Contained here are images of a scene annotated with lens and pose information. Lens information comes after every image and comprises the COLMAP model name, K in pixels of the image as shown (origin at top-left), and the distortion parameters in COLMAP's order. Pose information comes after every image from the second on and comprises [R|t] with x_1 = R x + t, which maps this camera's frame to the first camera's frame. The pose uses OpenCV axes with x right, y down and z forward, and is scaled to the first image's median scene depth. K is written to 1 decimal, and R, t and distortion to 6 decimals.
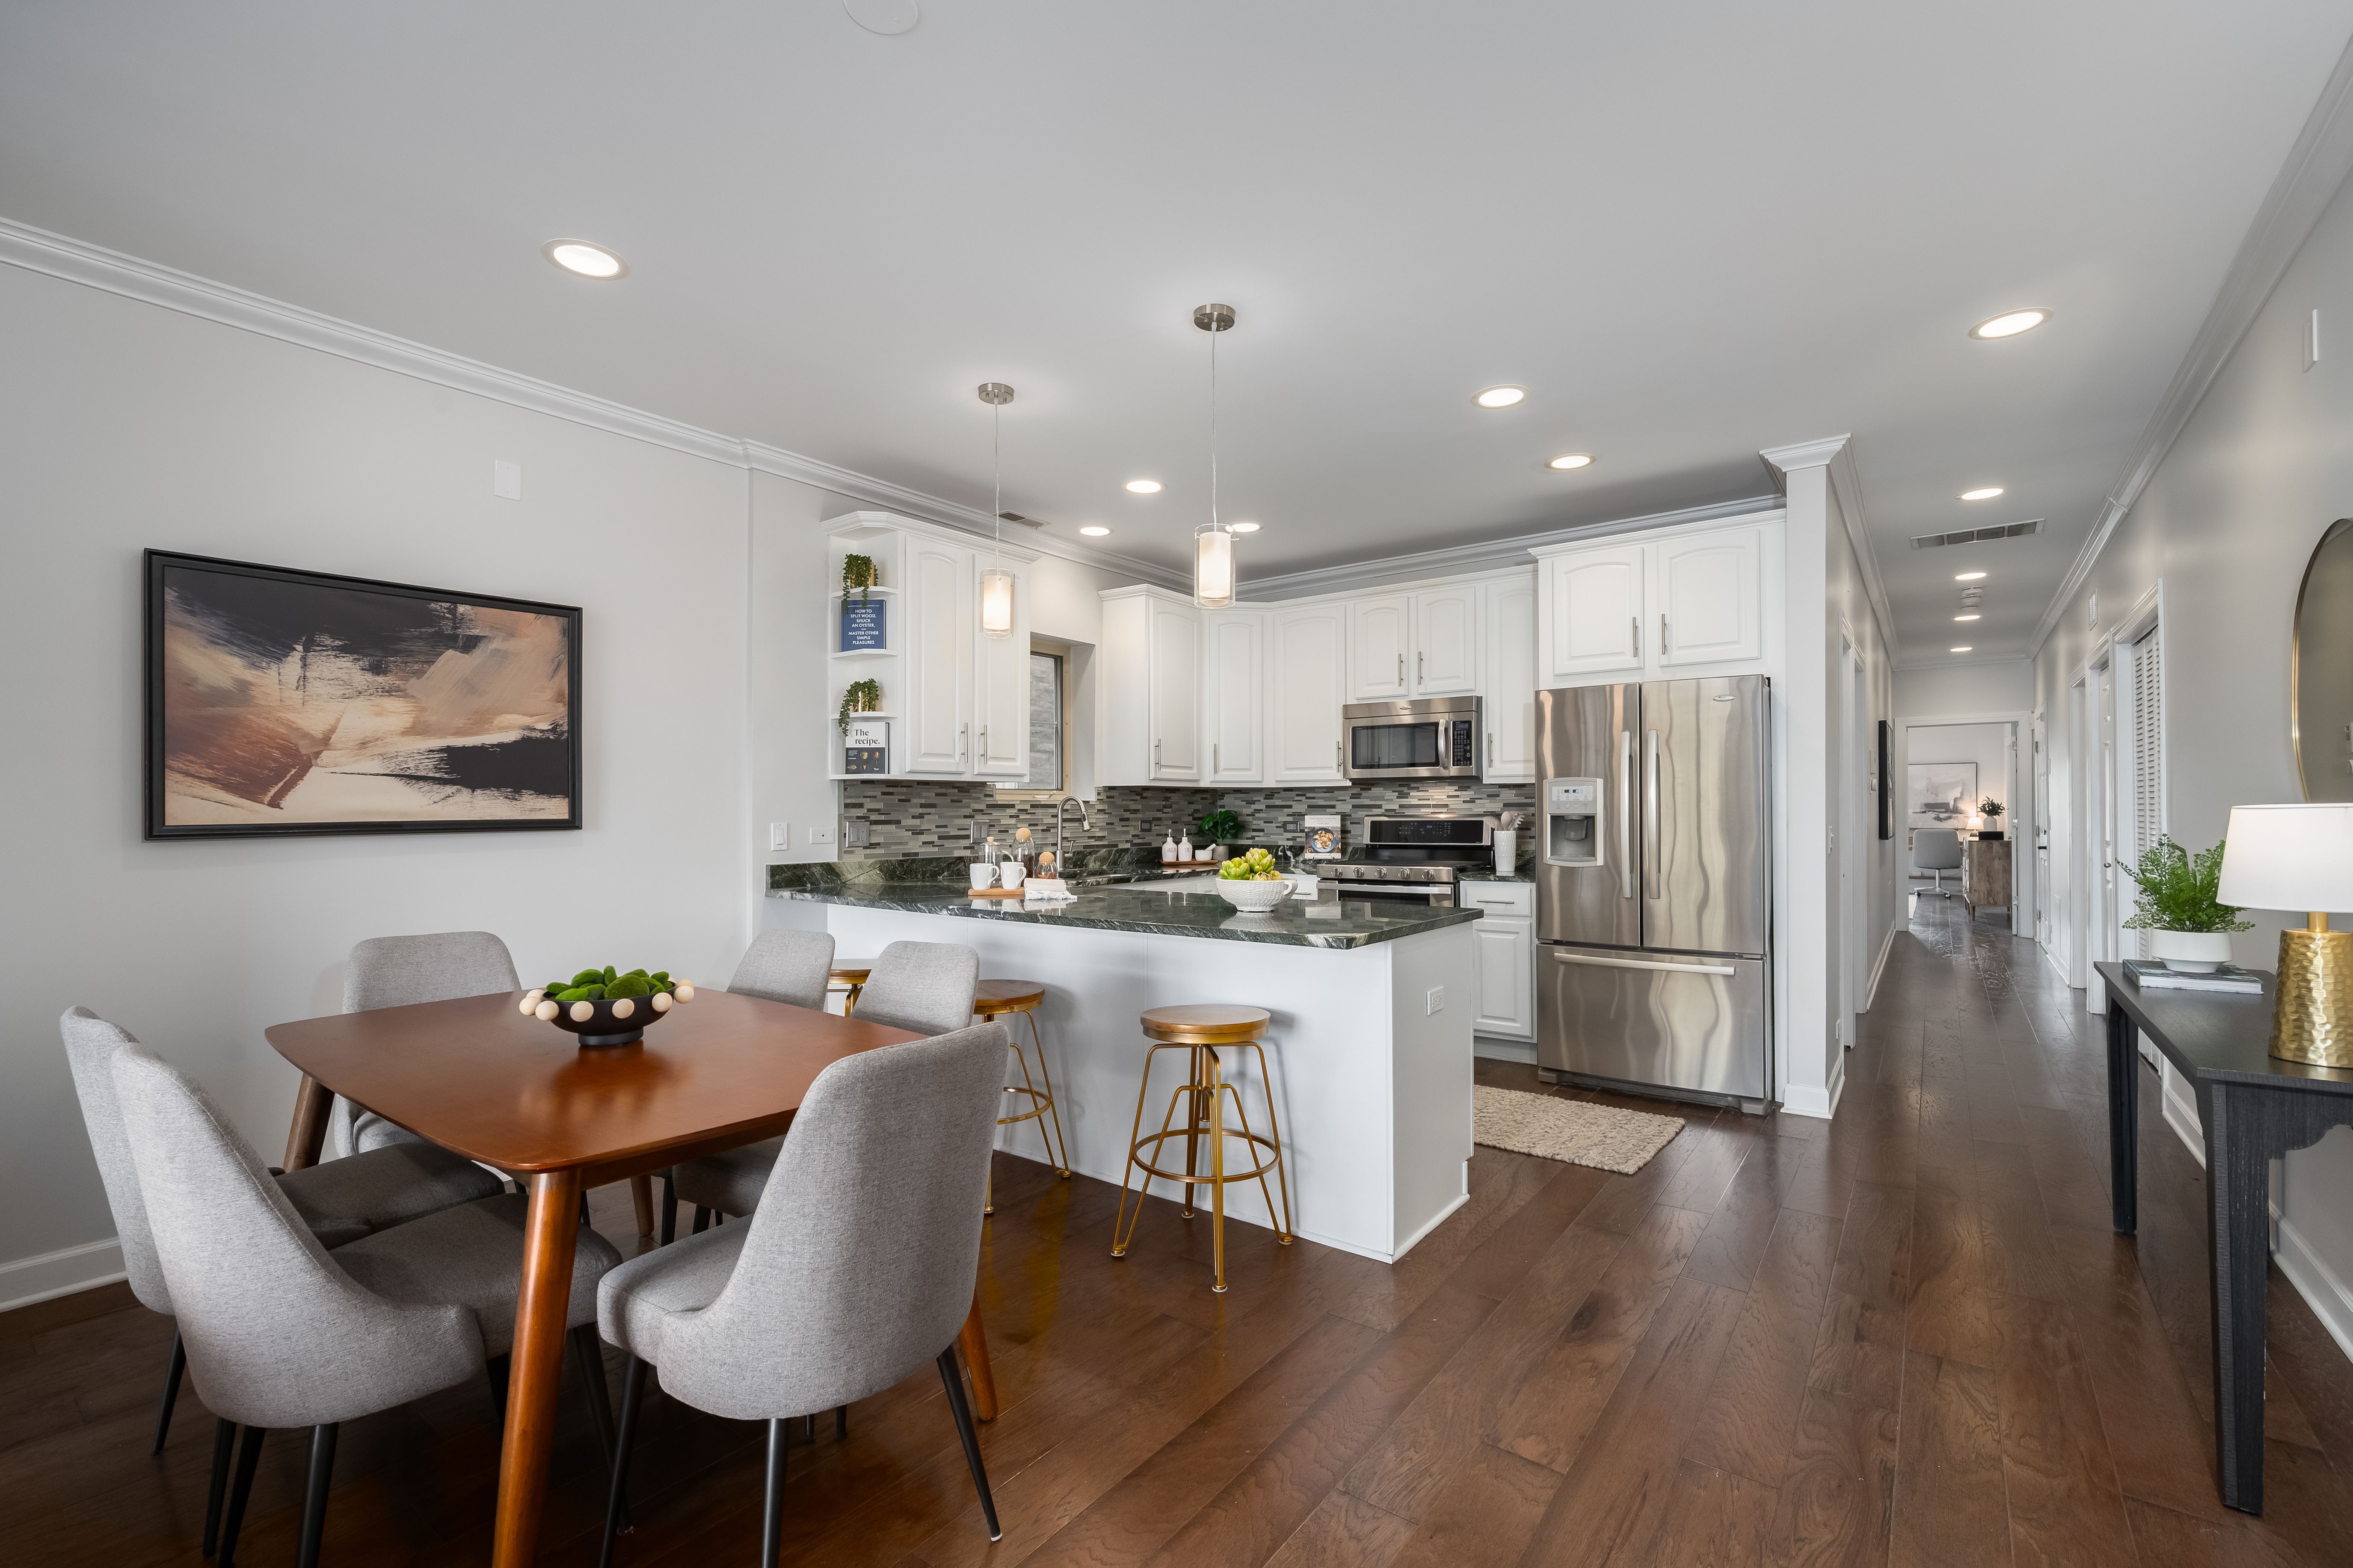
lens RADIAL K [[1008.6, 0, 1179.3], [0, 1008.6, 797.5], [0, 0, 1]] dist [-0.001778, -0.000248]
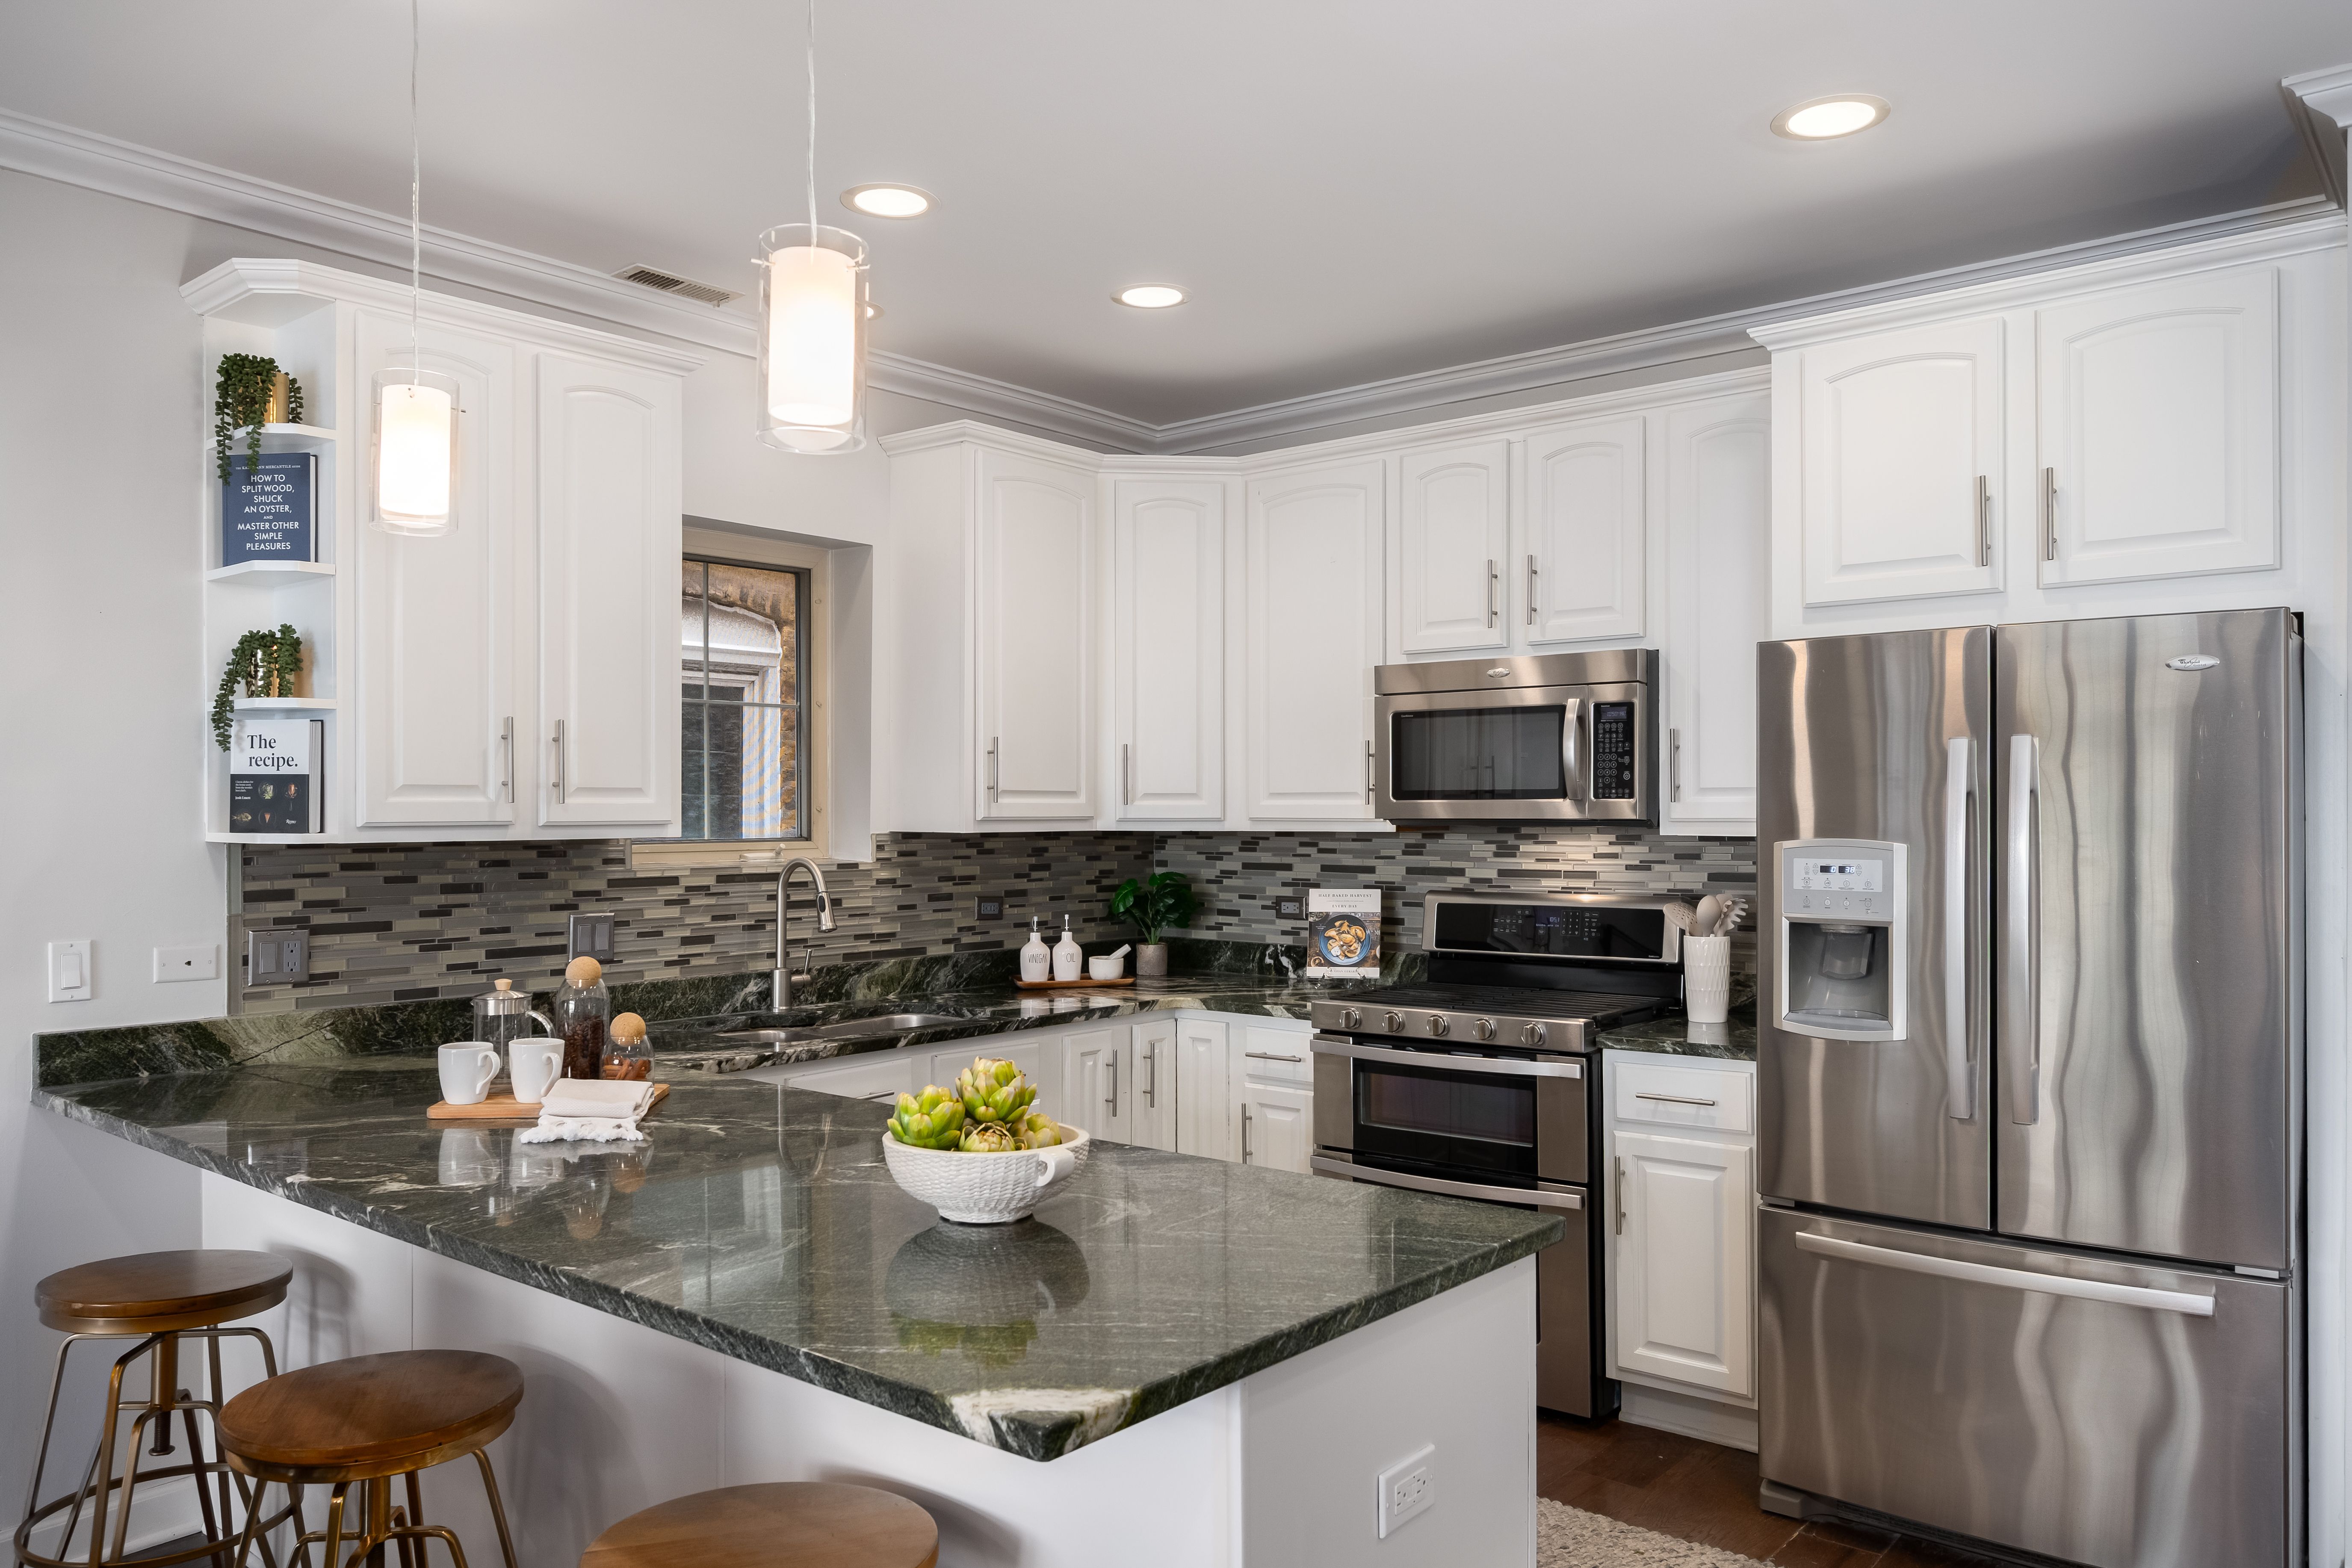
lens RADIAL K [[1656.3, 0, 1169.4], [0, 1656.3, 802.6], [0, 0, 1]] dist [-0.001015, 0.000169]
pose [[0.998667, 0.001054, -0.051596, 0.116890], [-0.000679, 0.999973, 0.007278, -0.035825], [0.051603, -0.007233, 0.998642, 0.224768]]
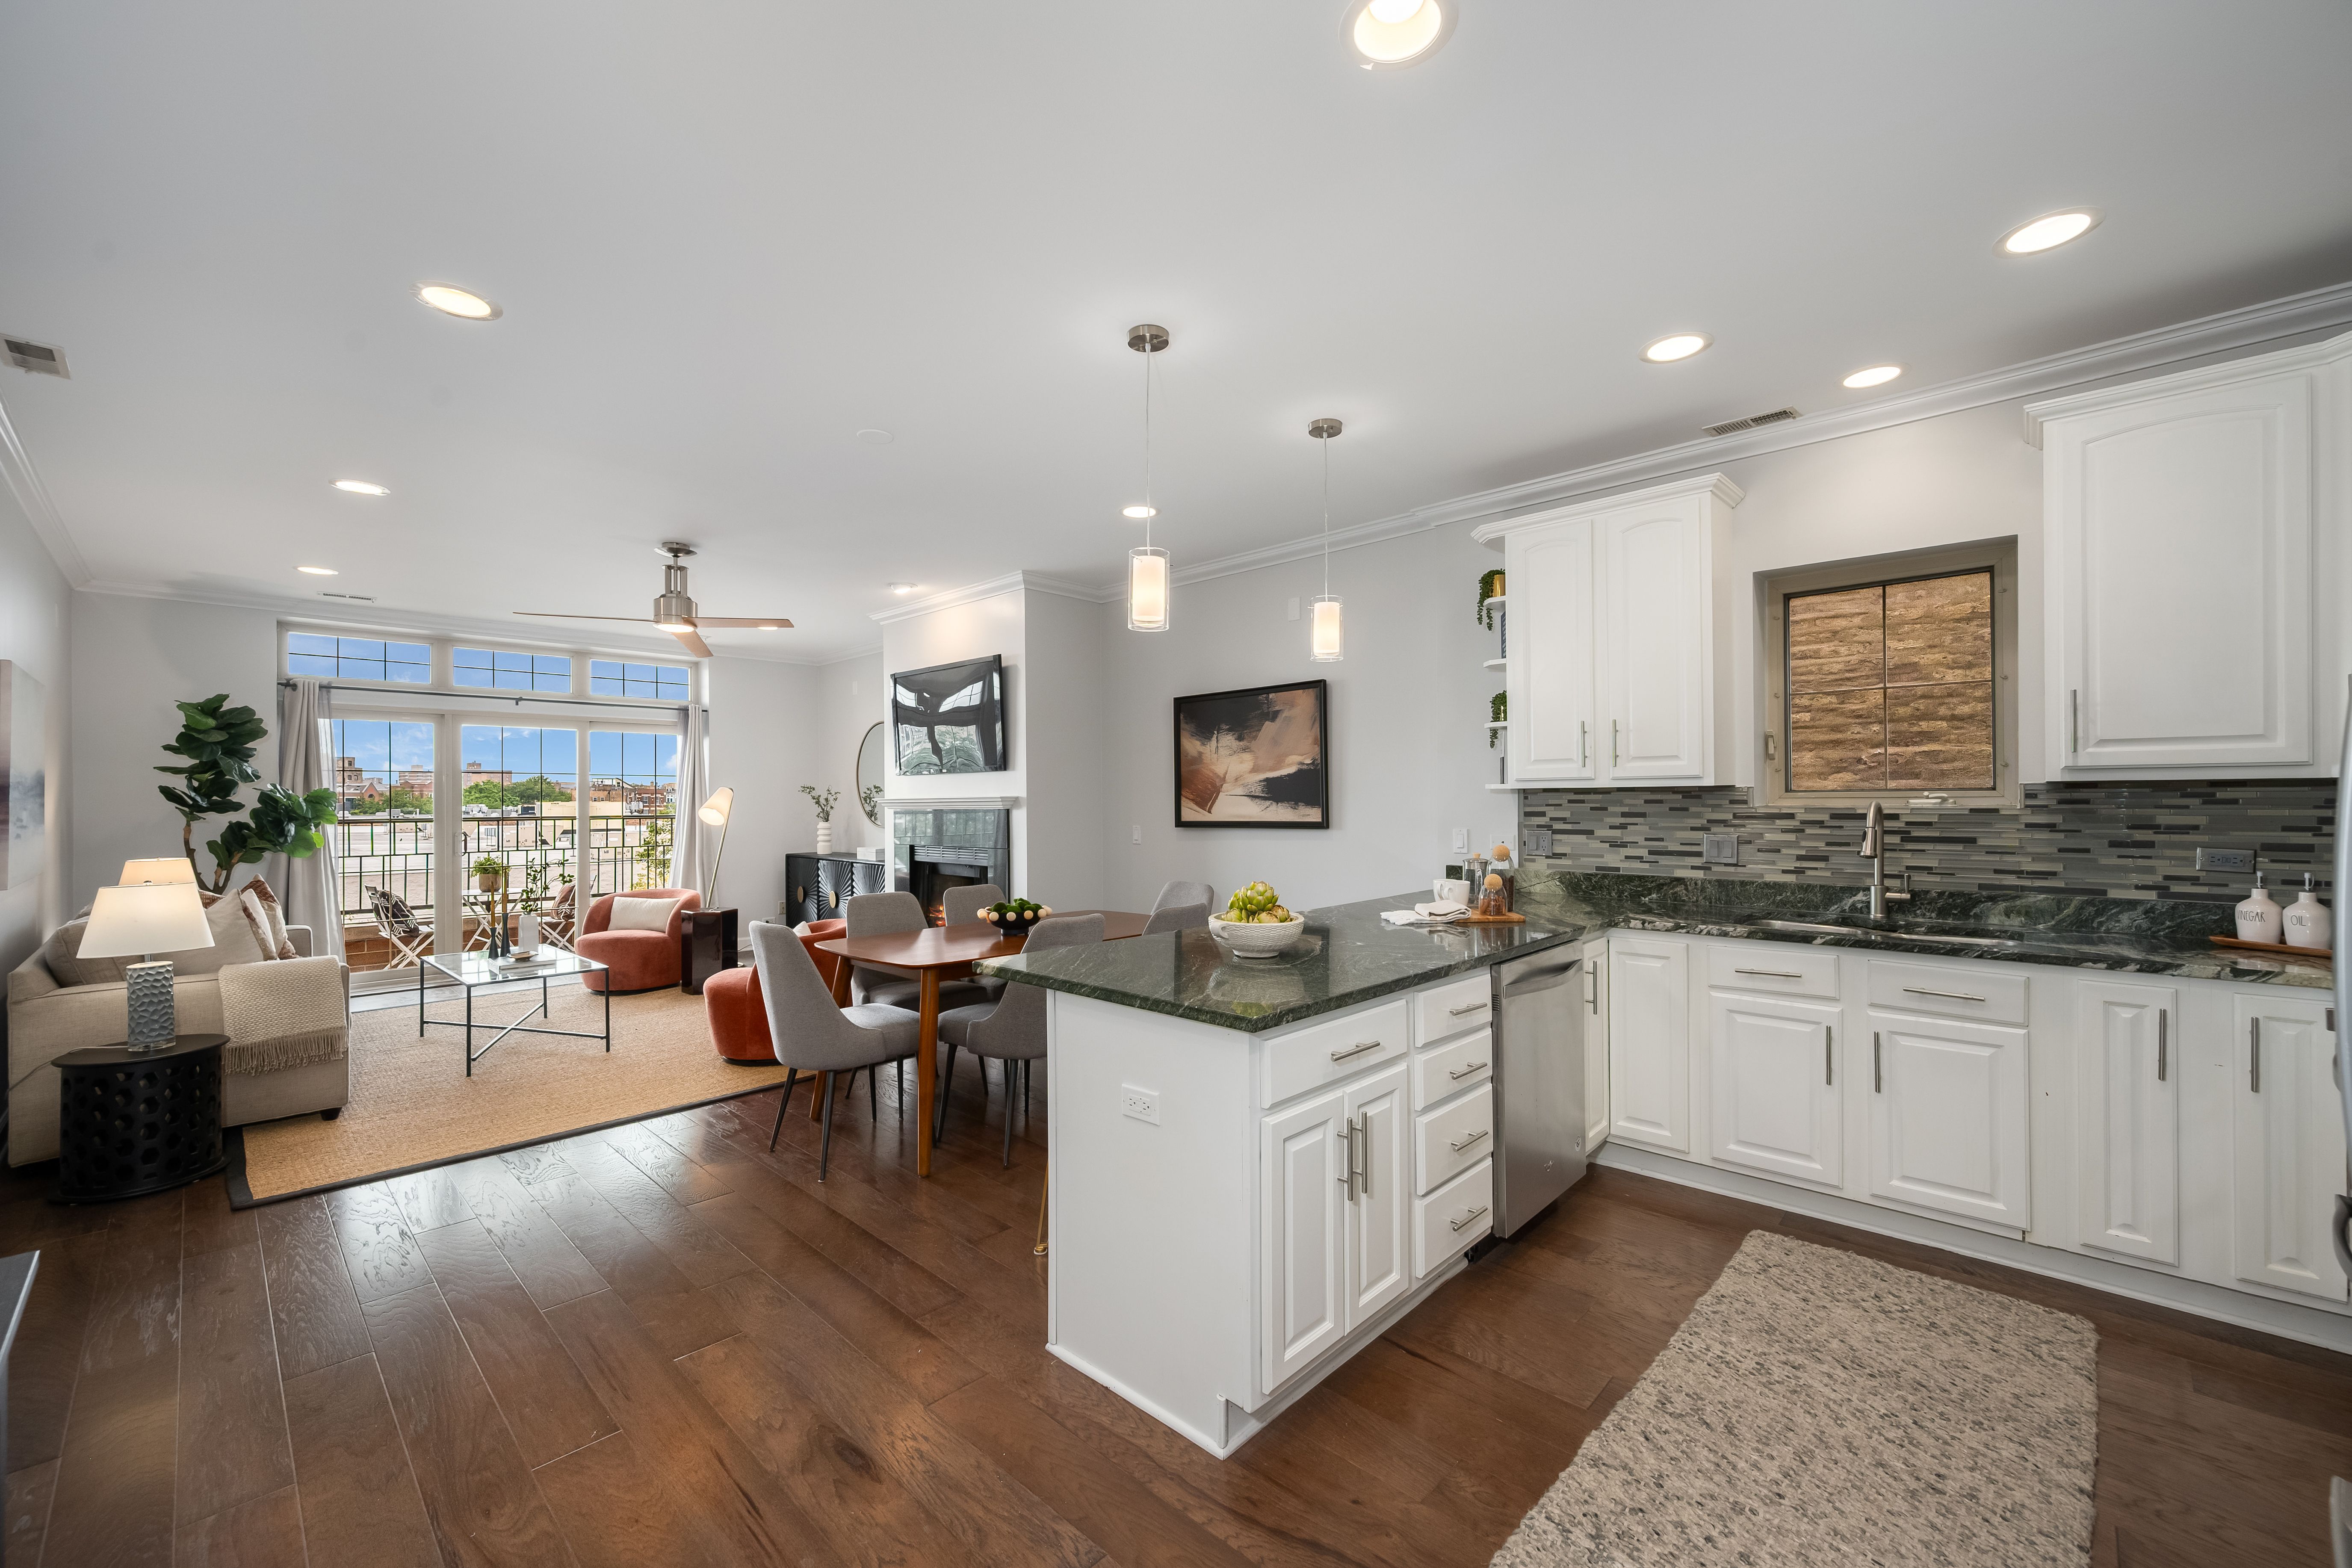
lens RADIAL K [[933.9, 0, 1183.6], [0, 933.9, 795.4], [0, 0, 1]] dist [-0.001017, 0.000278]
pose [[-0.114277, 0.001138, -0.993448, 0.557668], [0.019081, 0.999817, -0.001049, -0.013897], [0.993266, -0.019076, -0.114278, 0.667065]]
